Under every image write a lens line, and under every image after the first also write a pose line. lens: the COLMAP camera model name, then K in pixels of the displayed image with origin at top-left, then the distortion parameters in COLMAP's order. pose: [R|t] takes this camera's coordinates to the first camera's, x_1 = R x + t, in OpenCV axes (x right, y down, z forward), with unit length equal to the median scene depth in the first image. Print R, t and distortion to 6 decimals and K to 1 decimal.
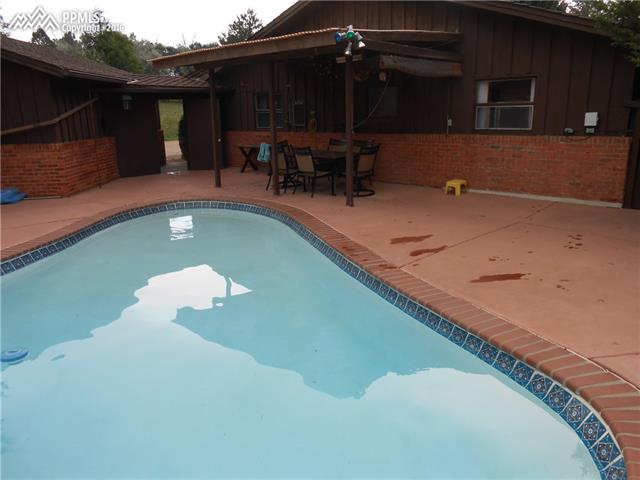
lens RADIAL K [[504.8, 0, 320.0], [0, 504.8, 240.0], [0, 0, 1]] dist [-0.024212, 0.010951]
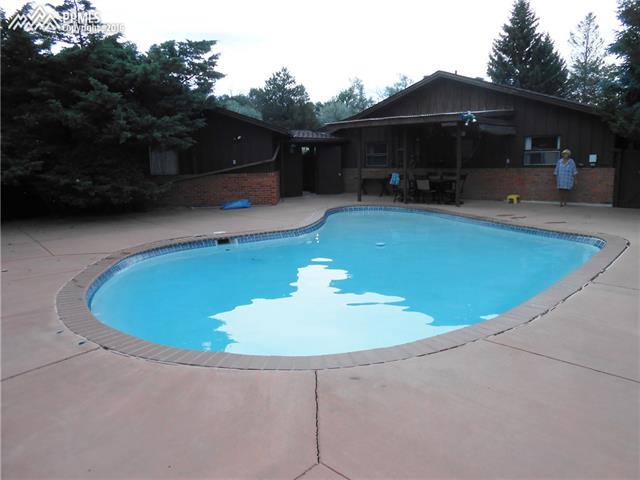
lens RADIAL K [[504.8, 0, 320.0], [0, 504.8, 240.0], [0, 0, 1]] dist [-0.024212, 0.010951]
pose [[0.999914, 0.002709, -0.012865, -0.350694], [-0.003838, 0.996069, -0.088502, 0.180590], [0.012575, 0.088544, 0.995993, -0.658366]]
